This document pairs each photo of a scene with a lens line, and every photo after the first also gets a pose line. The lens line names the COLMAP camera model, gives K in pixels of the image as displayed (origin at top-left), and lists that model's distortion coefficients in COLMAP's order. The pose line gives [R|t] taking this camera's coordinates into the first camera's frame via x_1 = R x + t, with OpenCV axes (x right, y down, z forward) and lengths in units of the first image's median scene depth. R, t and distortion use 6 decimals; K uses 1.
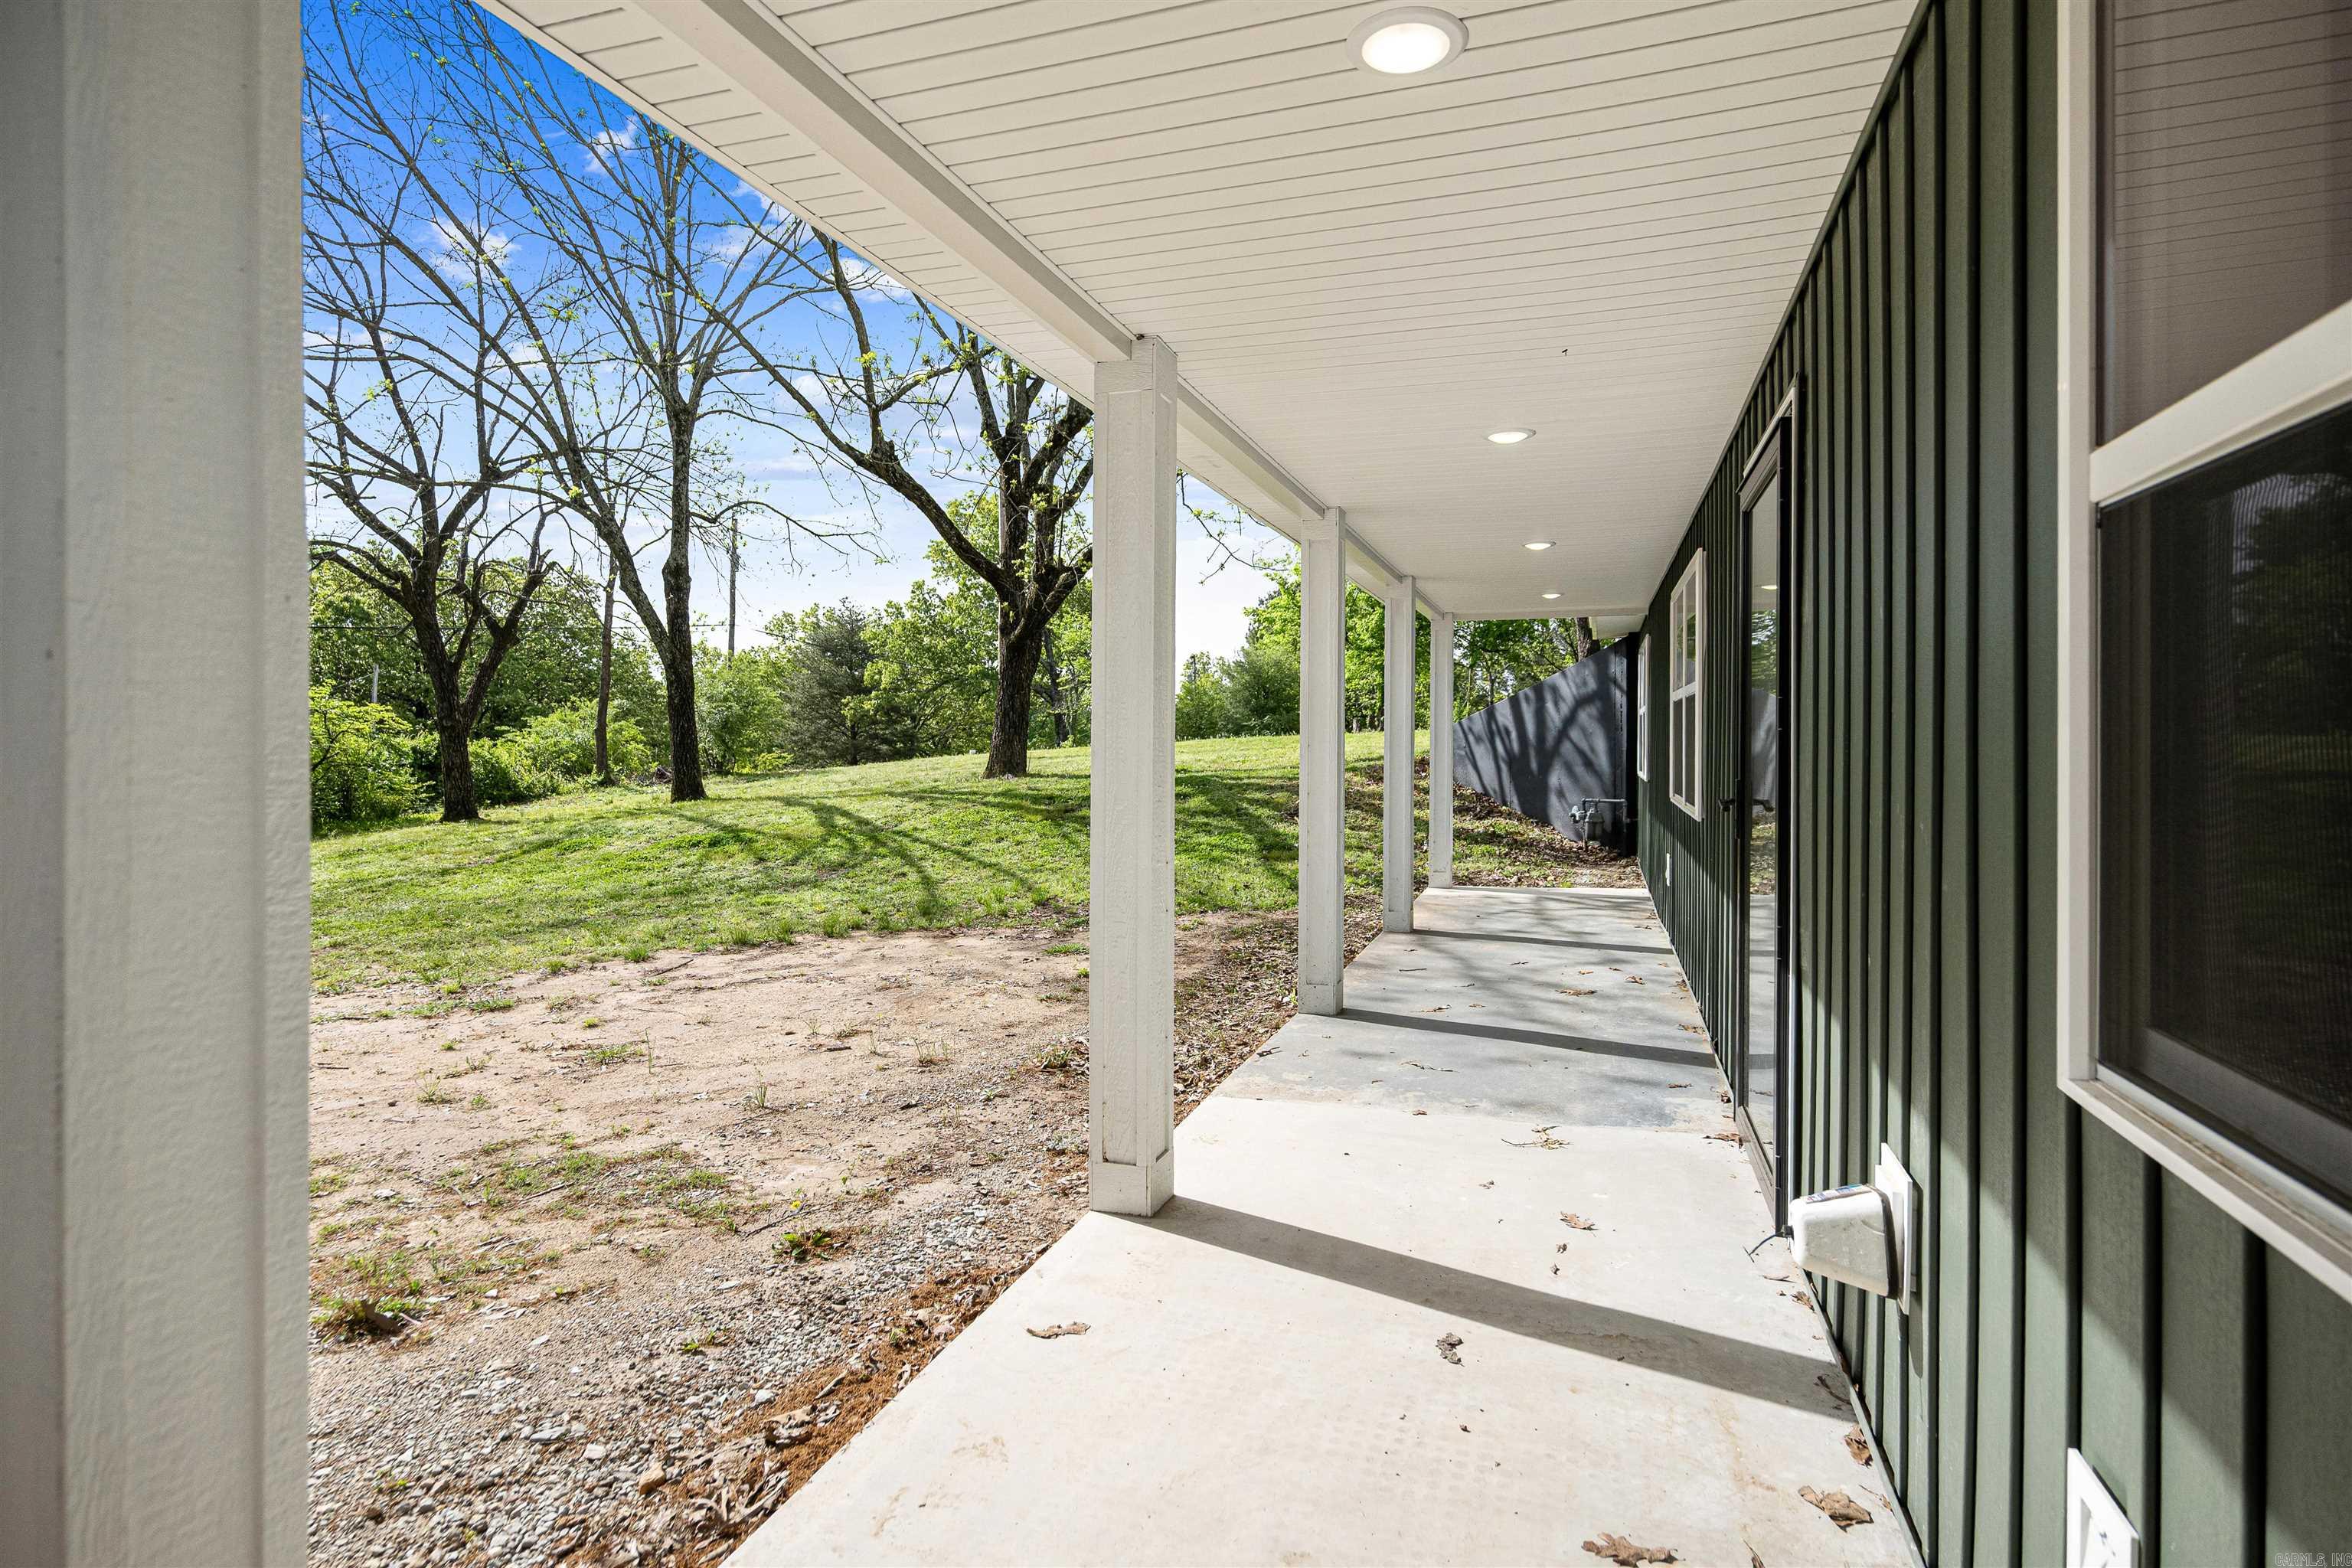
lens RADIAL K [[1196.1, 0, 1174.9], [0, 1196.1, 763.5], [0, 0, 1]] dist [-0.004180, -0.000035]
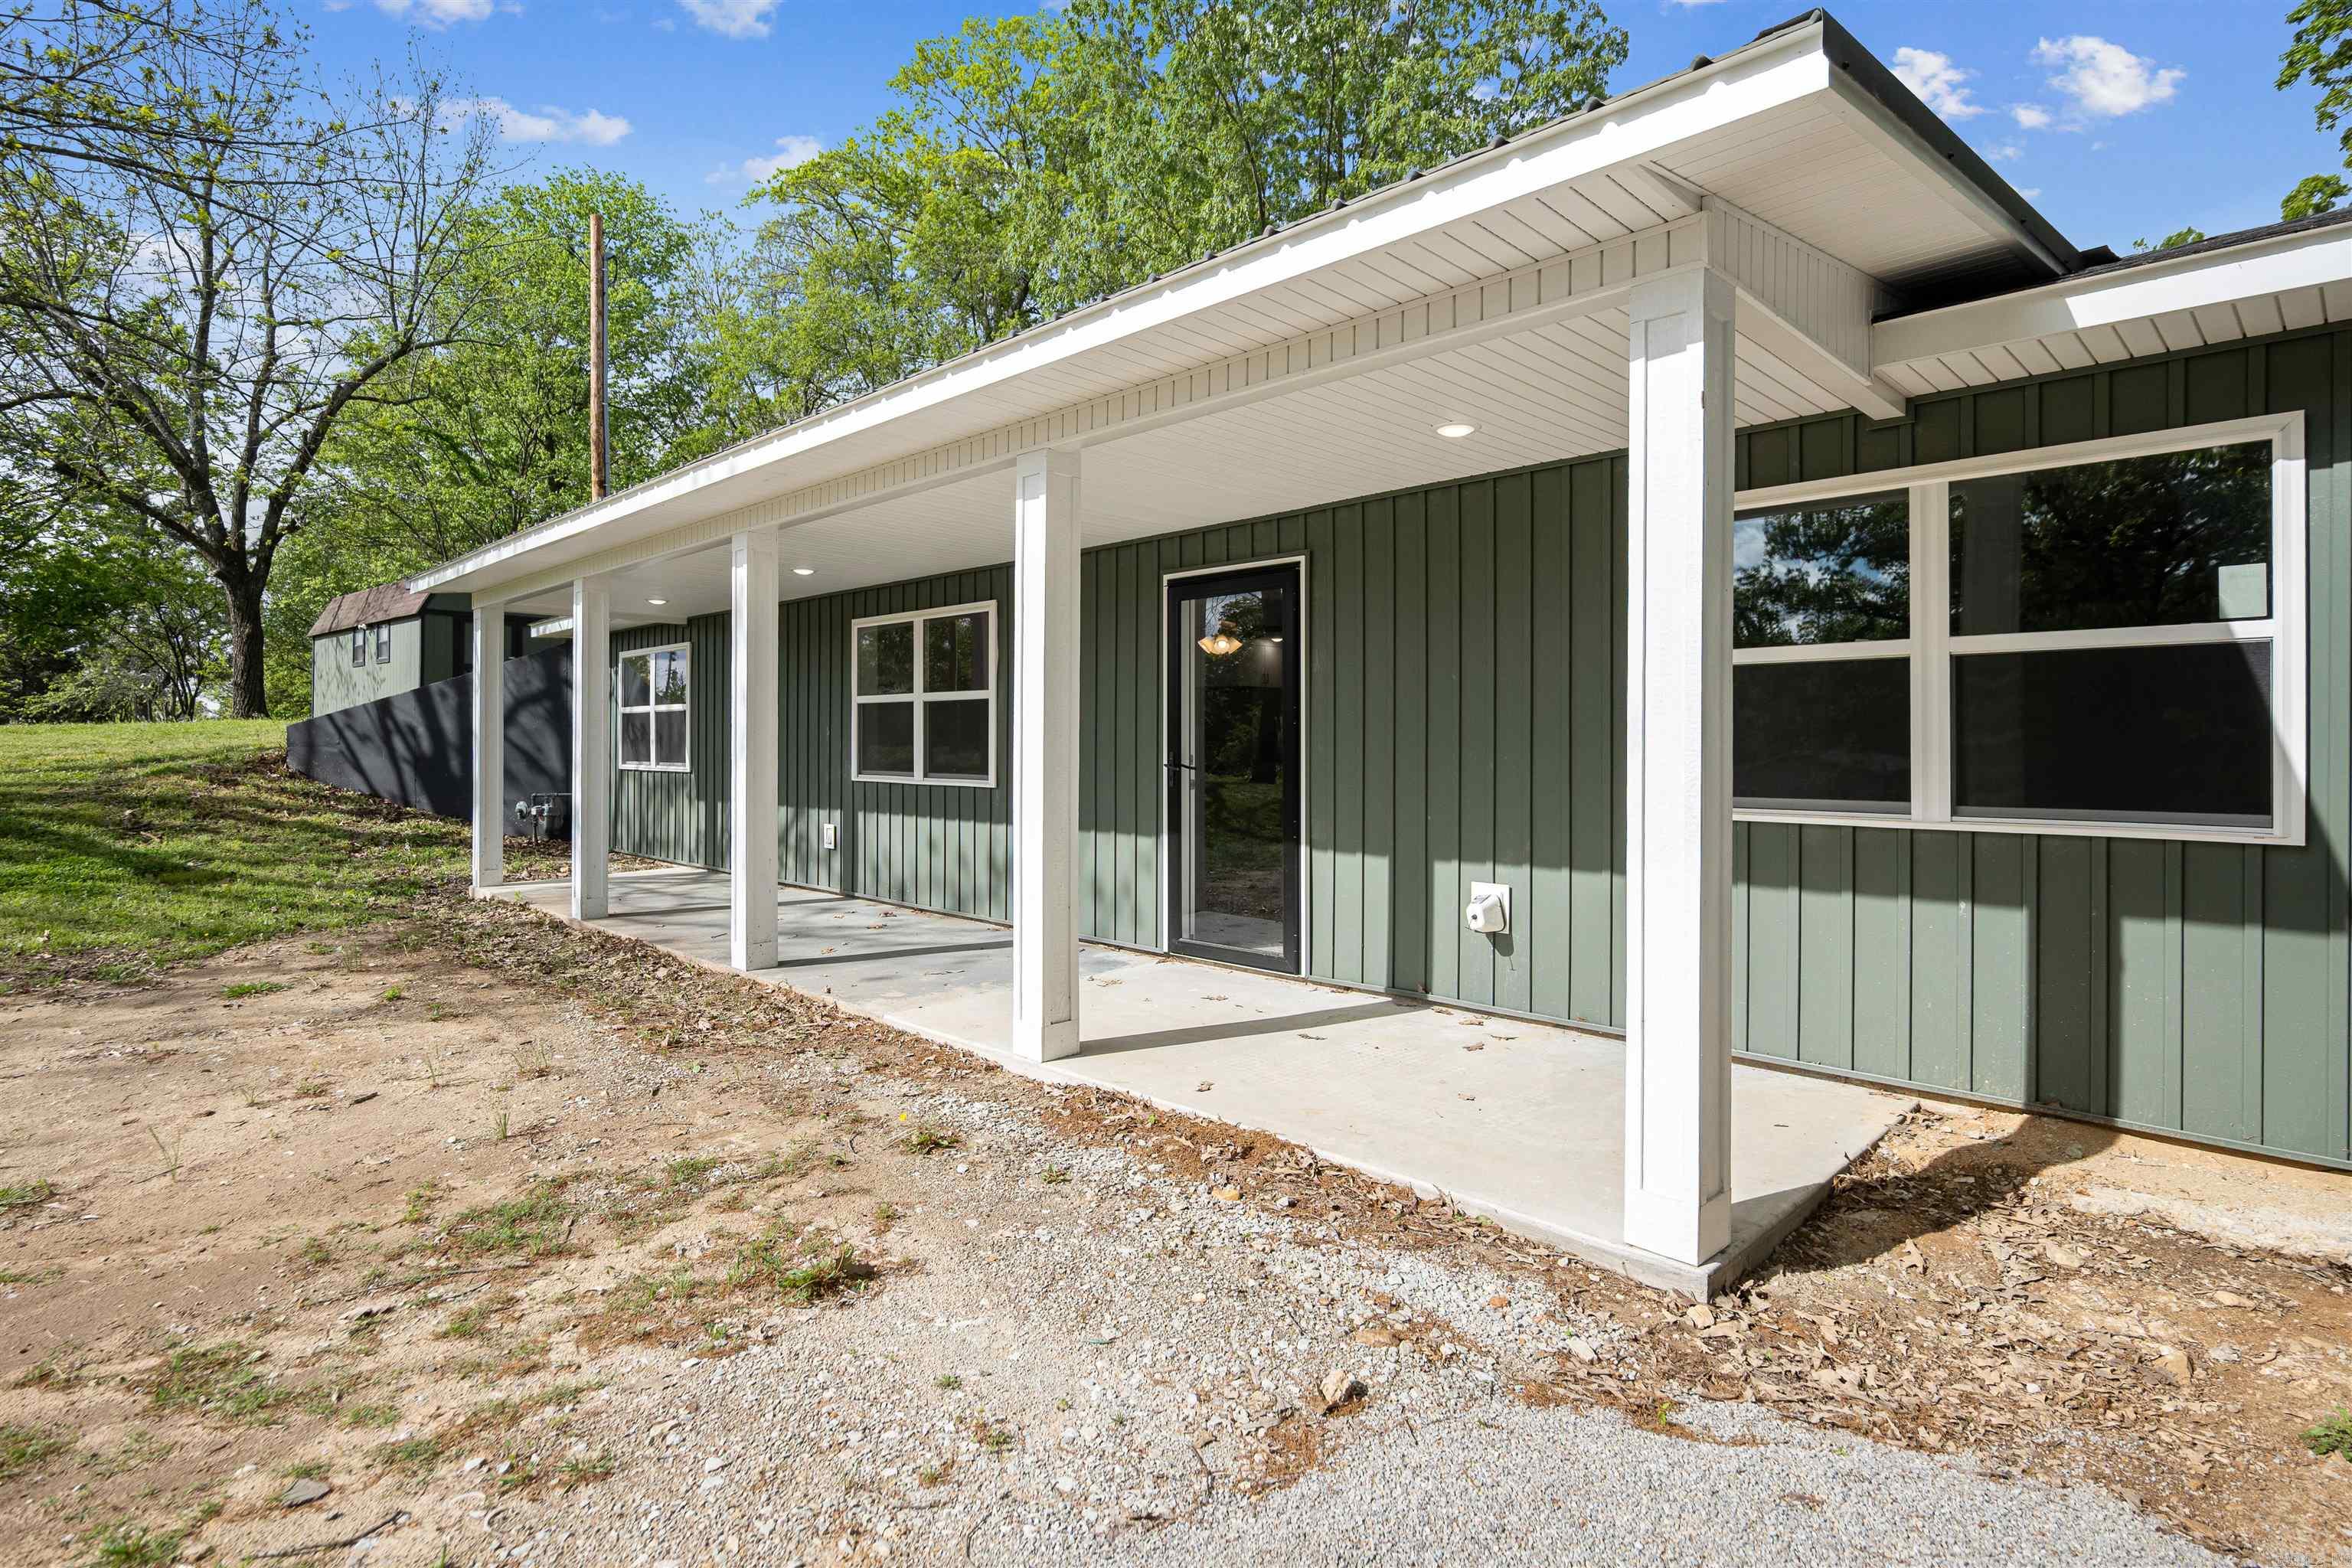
lens RADIAL K [[1196.1, 0, 1173.2], [0, 1196.1, 770.7], [0, 0, 1]] dist [-0.004180, -0.000035]
pose [[0.440055, -0.008274, 0.897933, -1.114352], [0.012862, 0.999913, 0.002910, 0.036944], [-0.897879, 0.010269, 0.440123, 0.242152]]
